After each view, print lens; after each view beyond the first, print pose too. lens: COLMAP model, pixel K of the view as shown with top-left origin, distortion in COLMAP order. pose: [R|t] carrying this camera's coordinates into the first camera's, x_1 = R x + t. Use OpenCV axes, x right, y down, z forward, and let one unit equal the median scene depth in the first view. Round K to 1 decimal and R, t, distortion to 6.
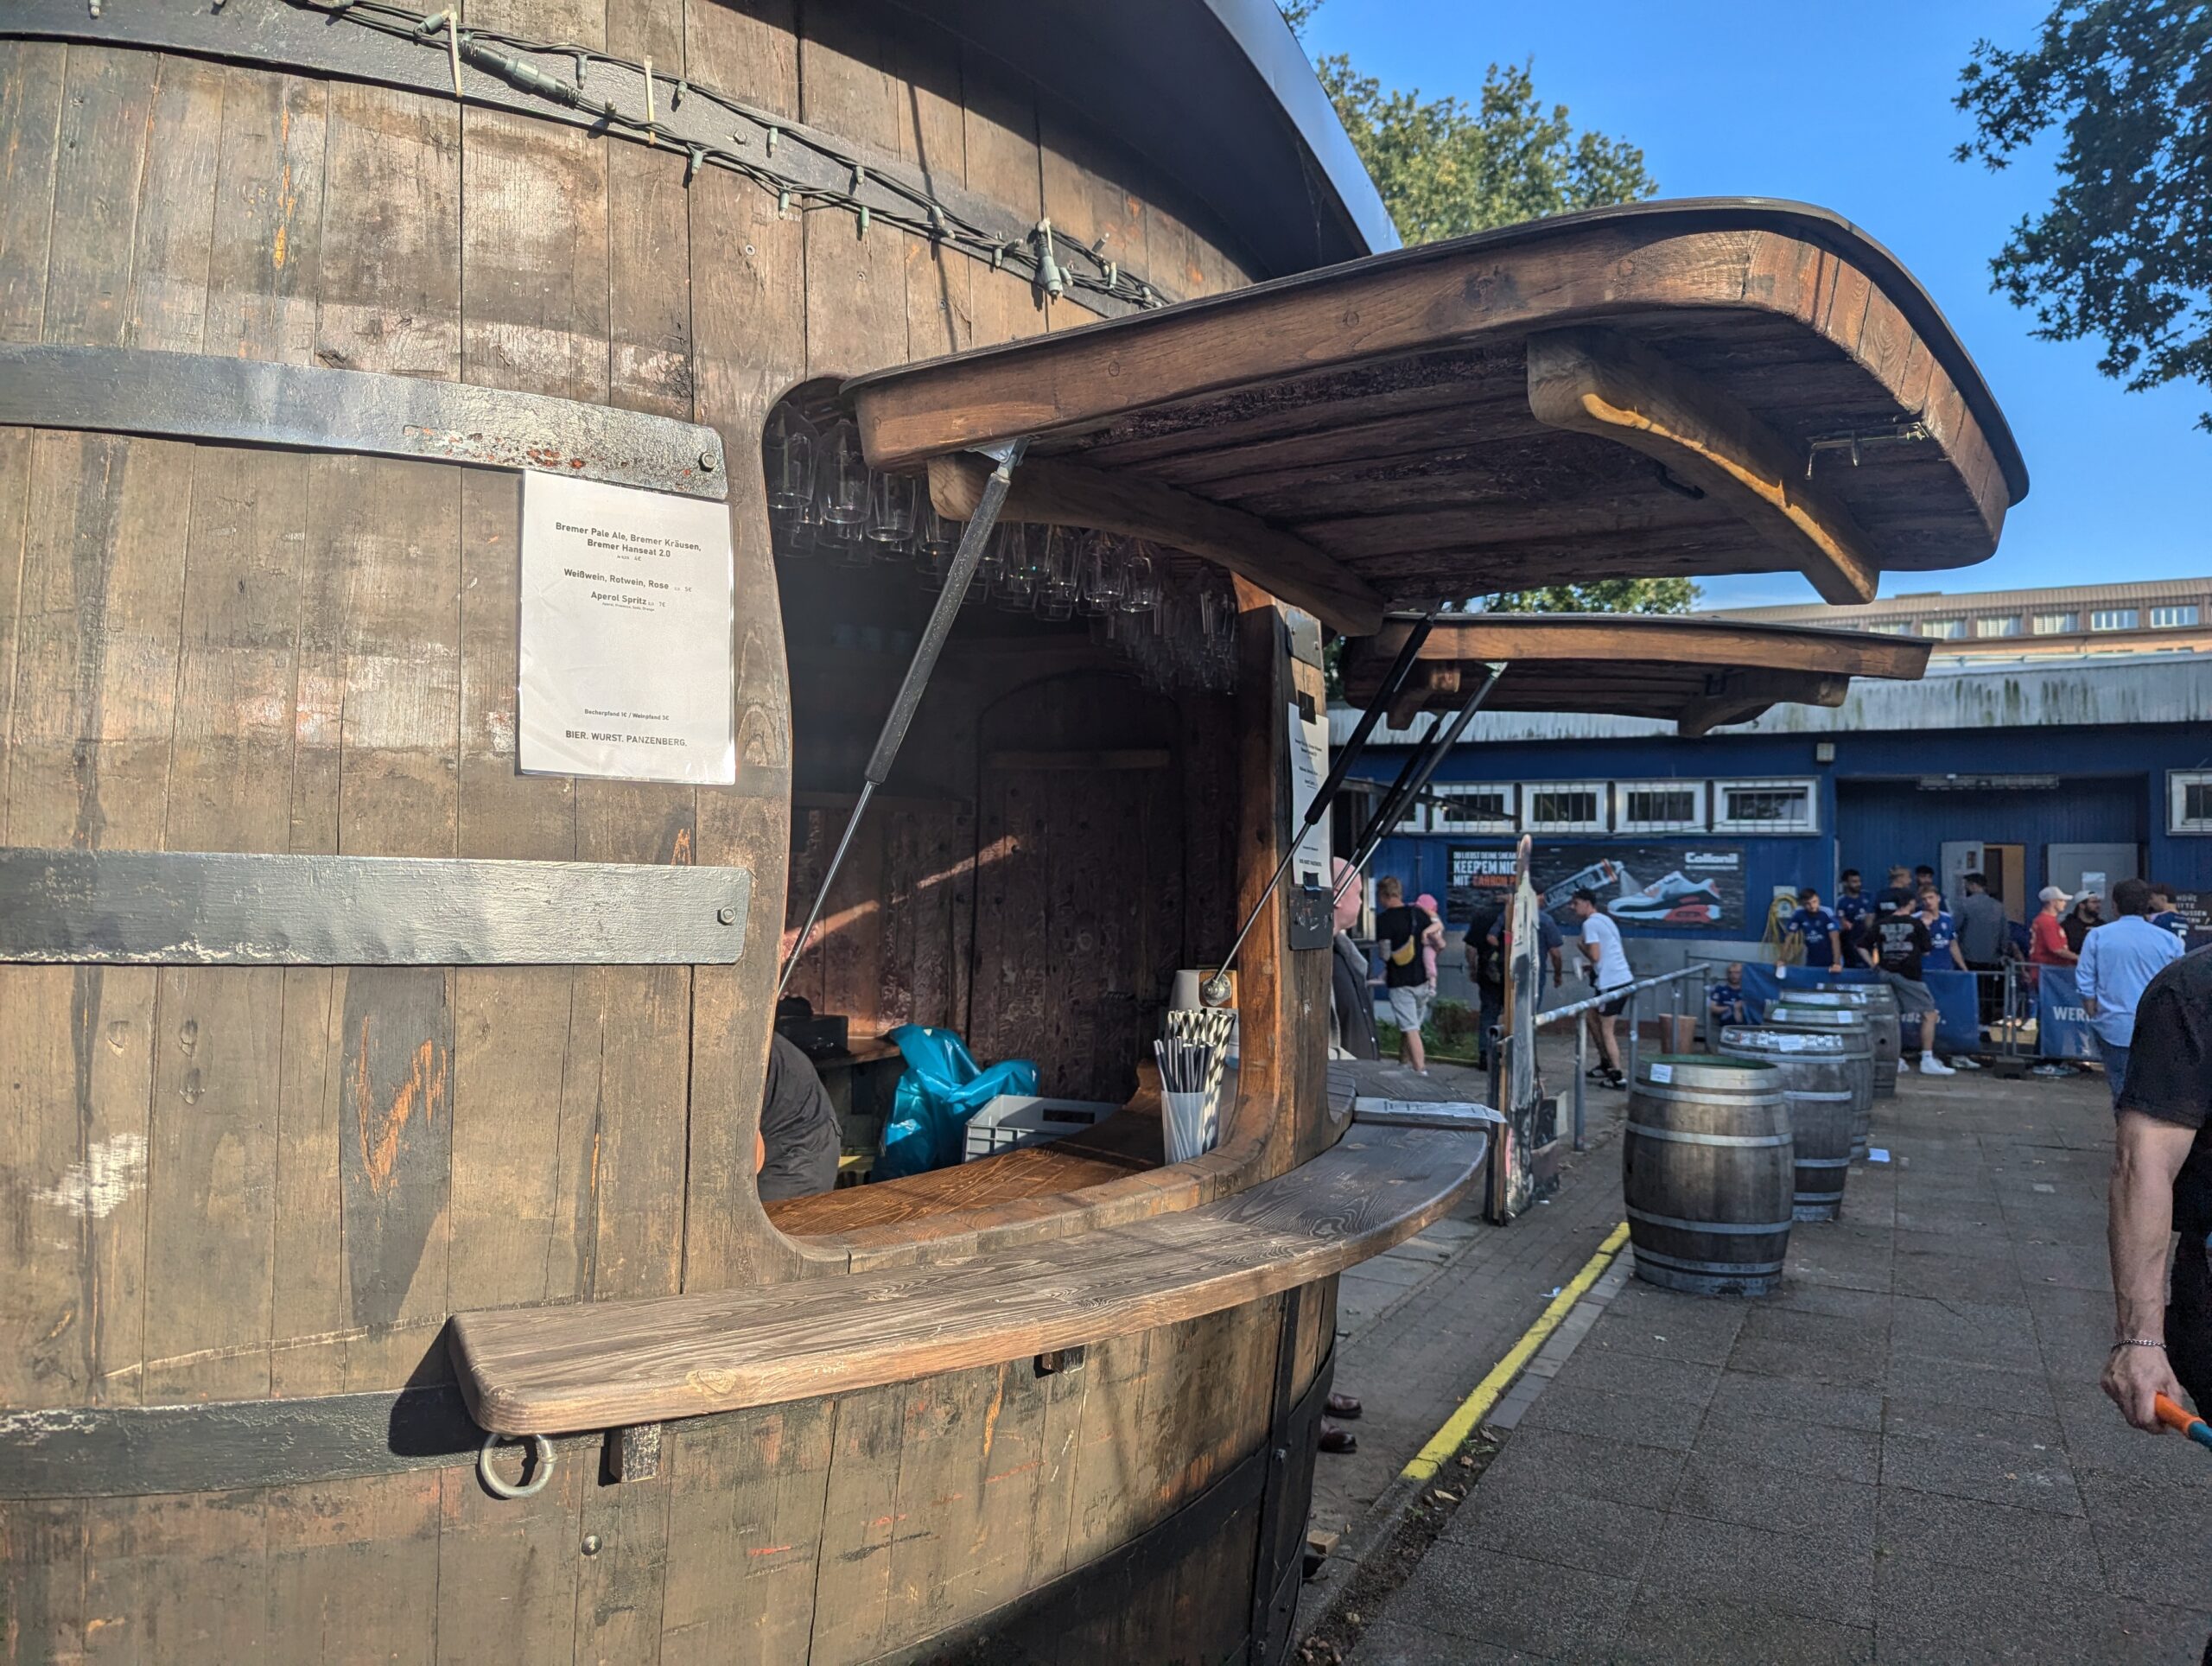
lens RADIAL K [[1524.0, 0, 1106.0], [0, 1524.0, 833.0], [0, 0, 1]] dist [0.010152, -0.003991]
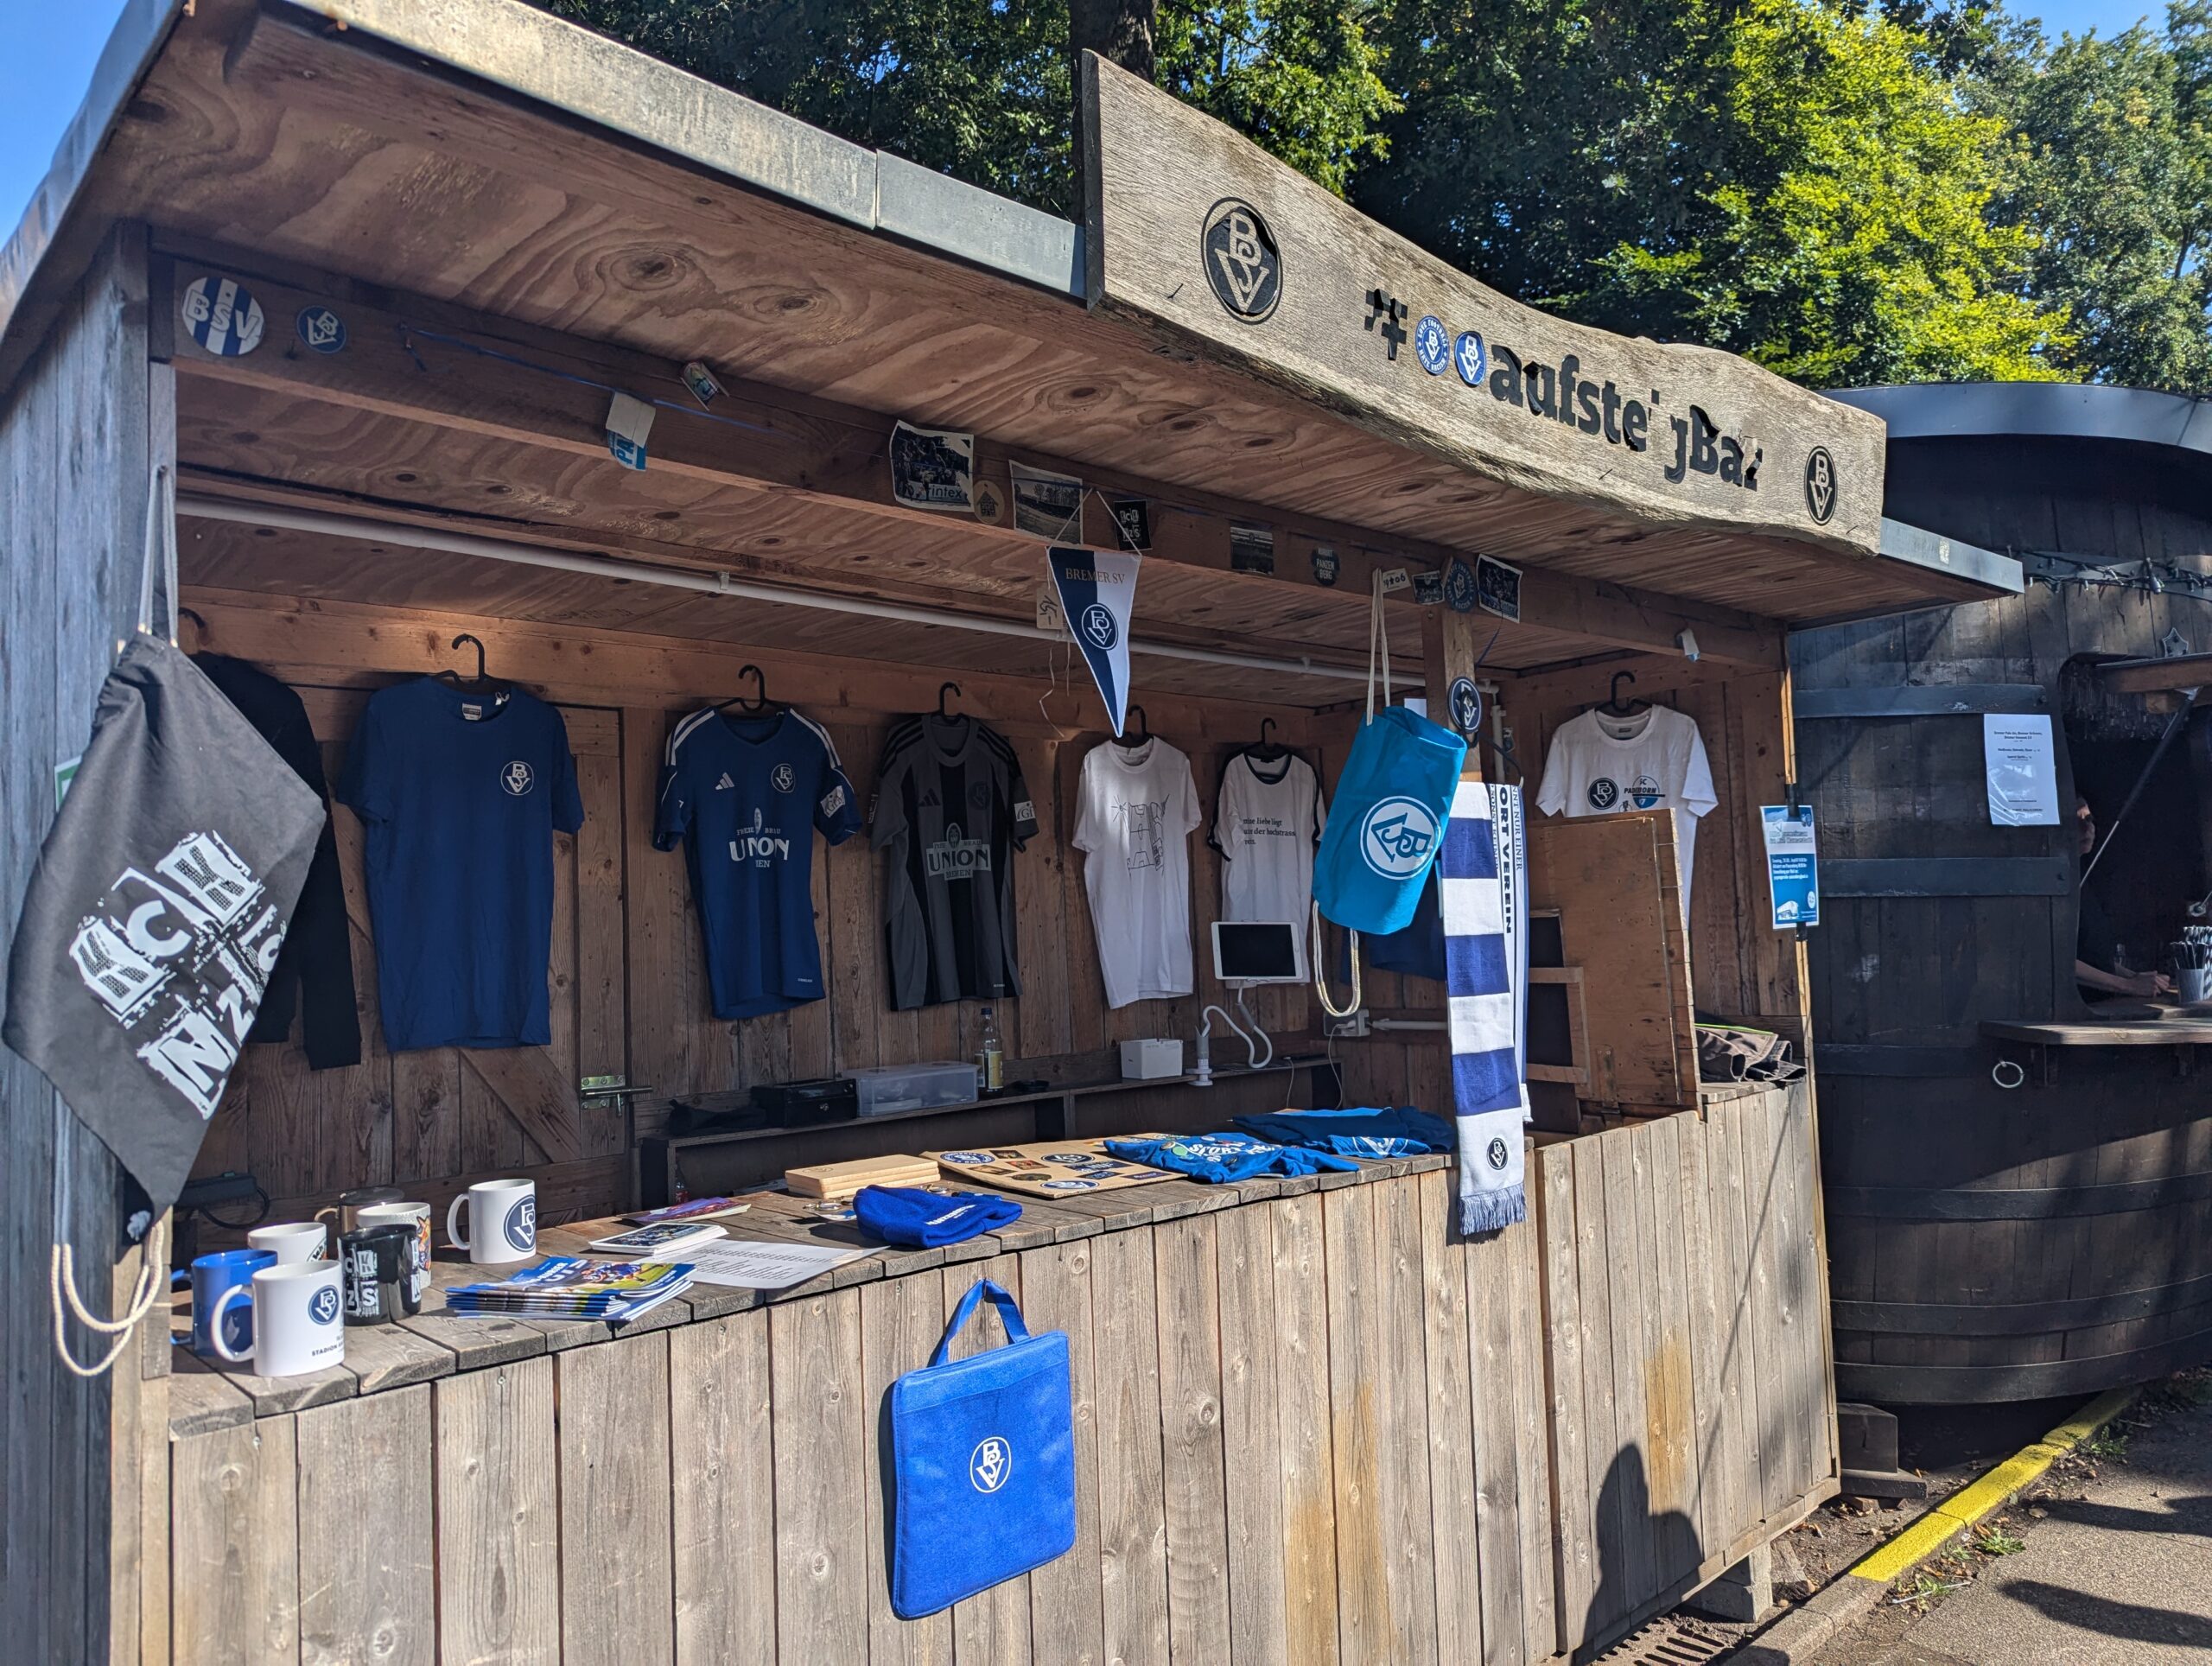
lens RADIAL K [[1524.0, 0, 1106.0], [0, 1524.0, 833.0], [0, 0, 1]] dist [0.010152, -0.003991]
pose [[0.932799, -0.045317, -0.357536, -0.849534], [0.046804, 0.998894, -0.004499, -0.083853], [0.357345, -0.012538, 0.933888, -2.033125]]
